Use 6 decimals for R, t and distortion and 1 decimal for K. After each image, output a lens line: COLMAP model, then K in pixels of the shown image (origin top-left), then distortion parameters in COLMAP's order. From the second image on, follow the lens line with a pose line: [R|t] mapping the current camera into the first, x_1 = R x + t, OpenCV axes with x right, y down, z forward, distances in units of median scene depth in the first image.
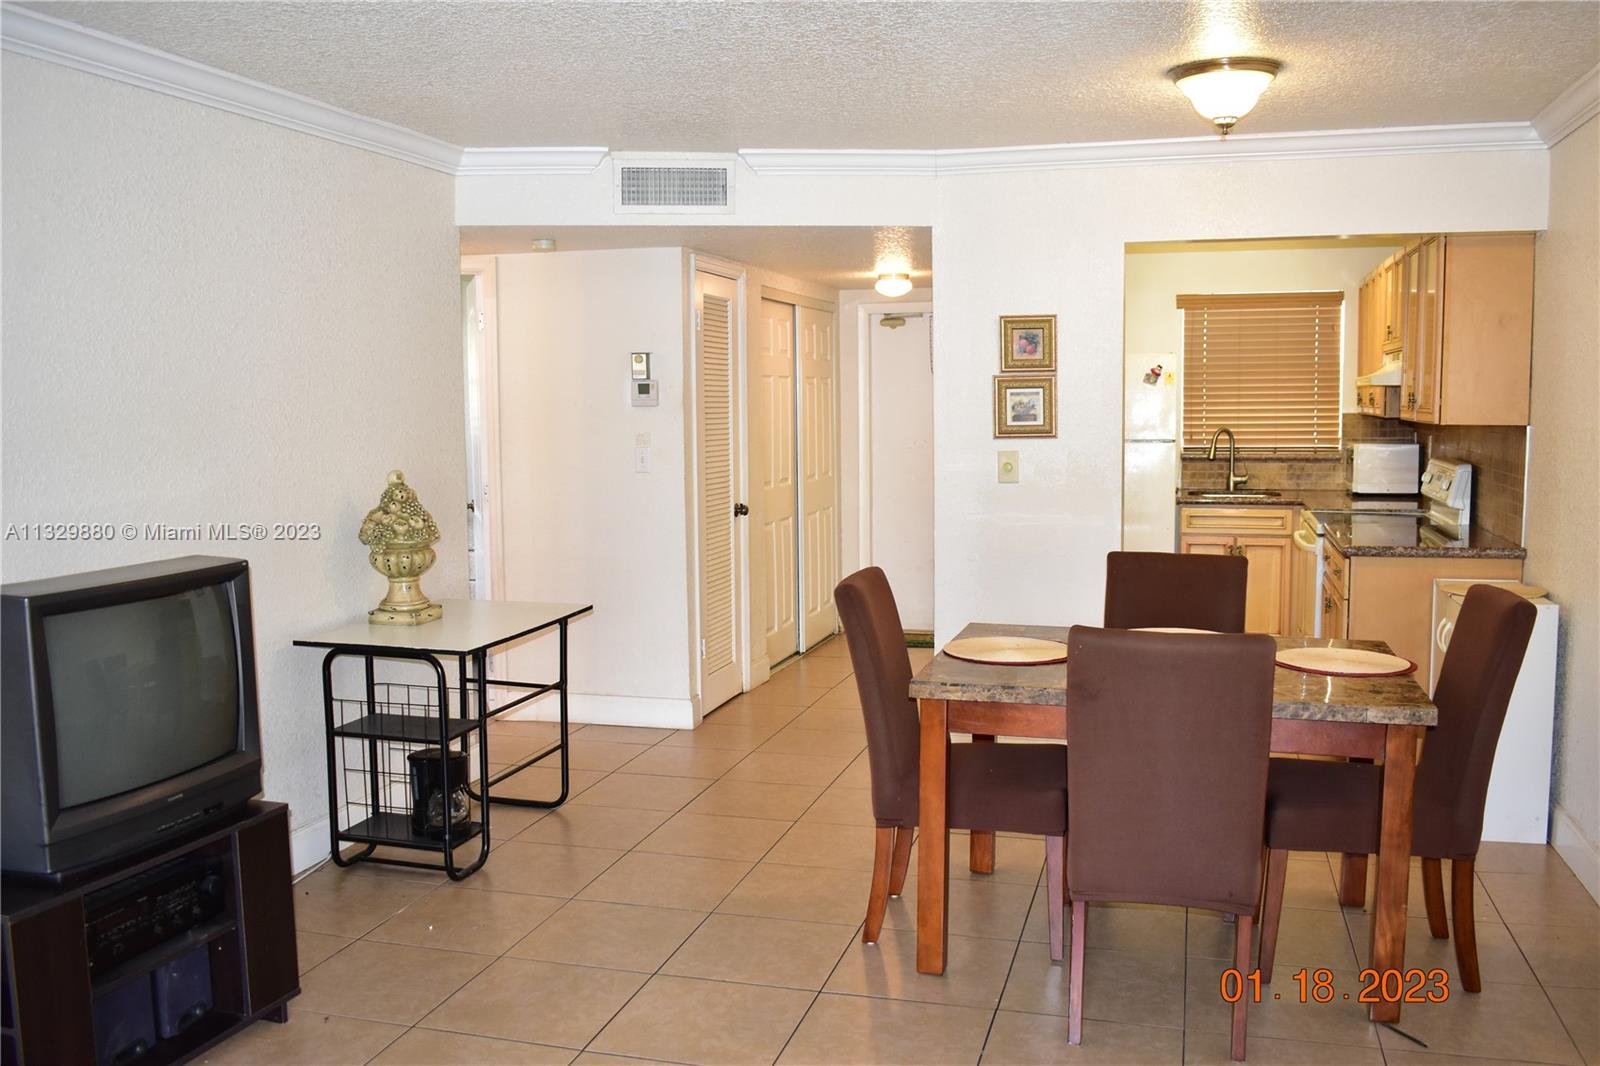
lens RADIAL K [[1384.8, 0, 809.3], [0, 1384.8, 536.1], [0, 0, 1]] dist [-0.095086, 0.025750]
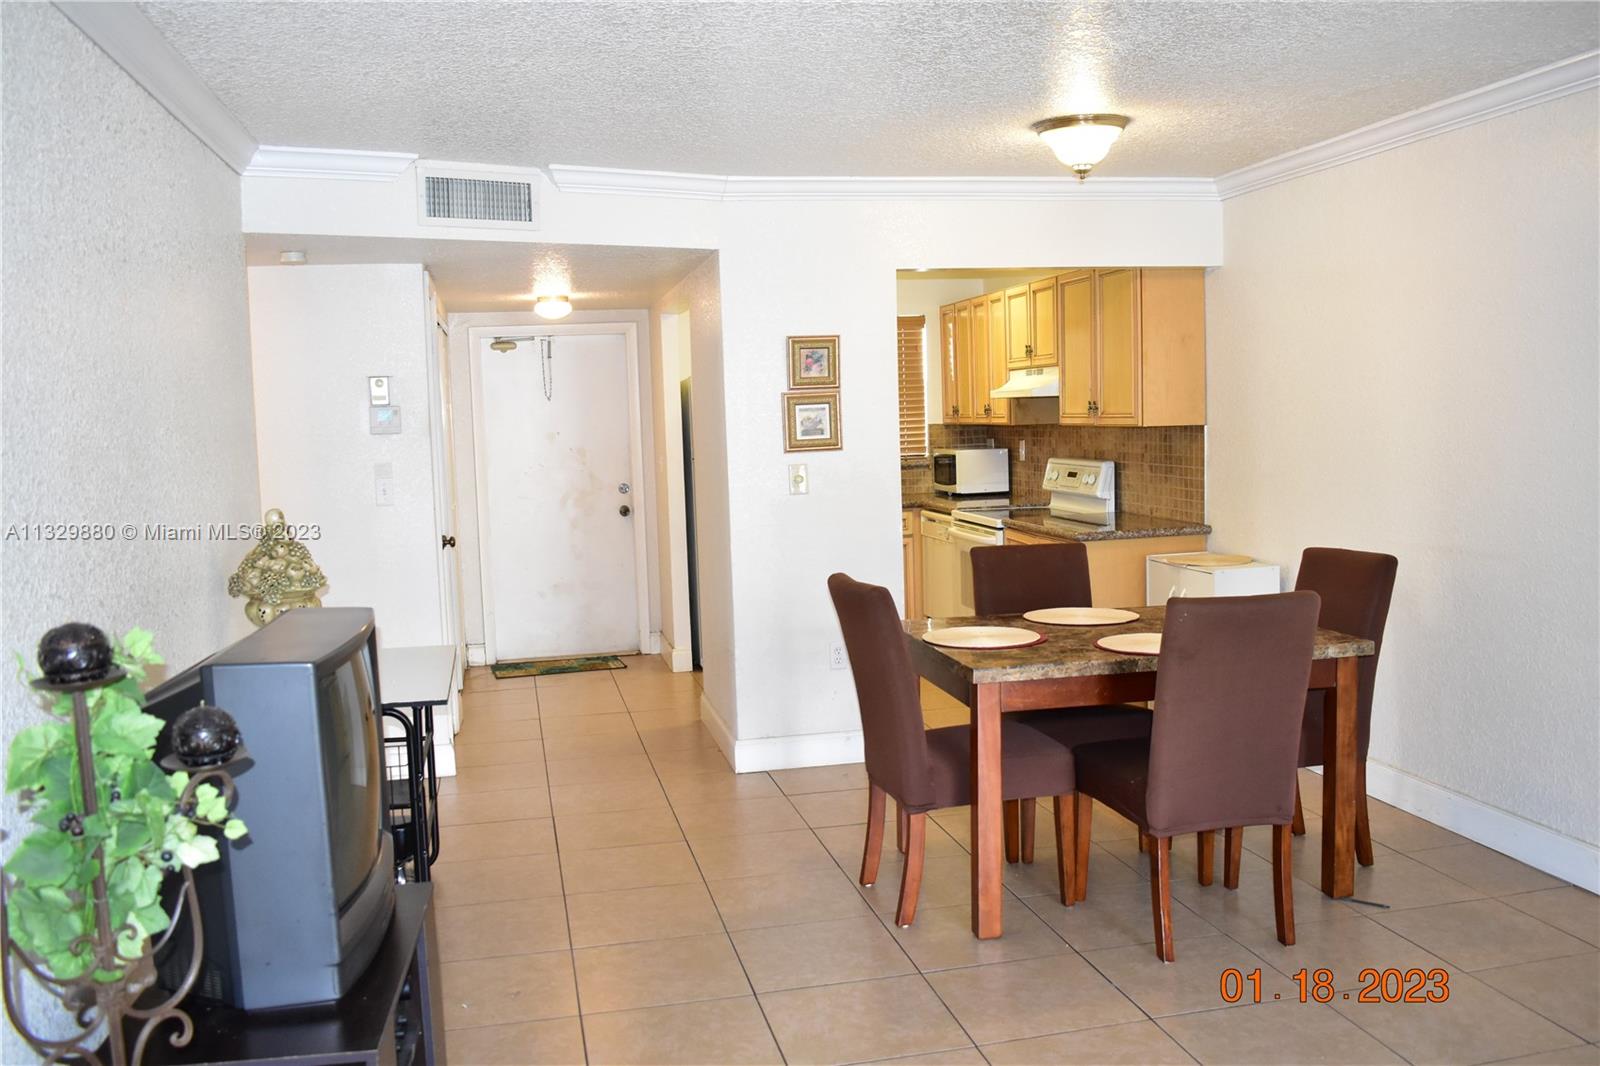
lens RADIAL K [[1384.8, 0, 811.6], [0, 1384.8, 539.1], [0, 0, 1]] dist [-0.095086, 0.025750]
pose [[0.881344, -0.062815, 0.468281, -0.306863], [0.071231, 0.997460, -0.000265, -0.003118], [-0.467075, 0.033590, 0.883580, 0.056192]]
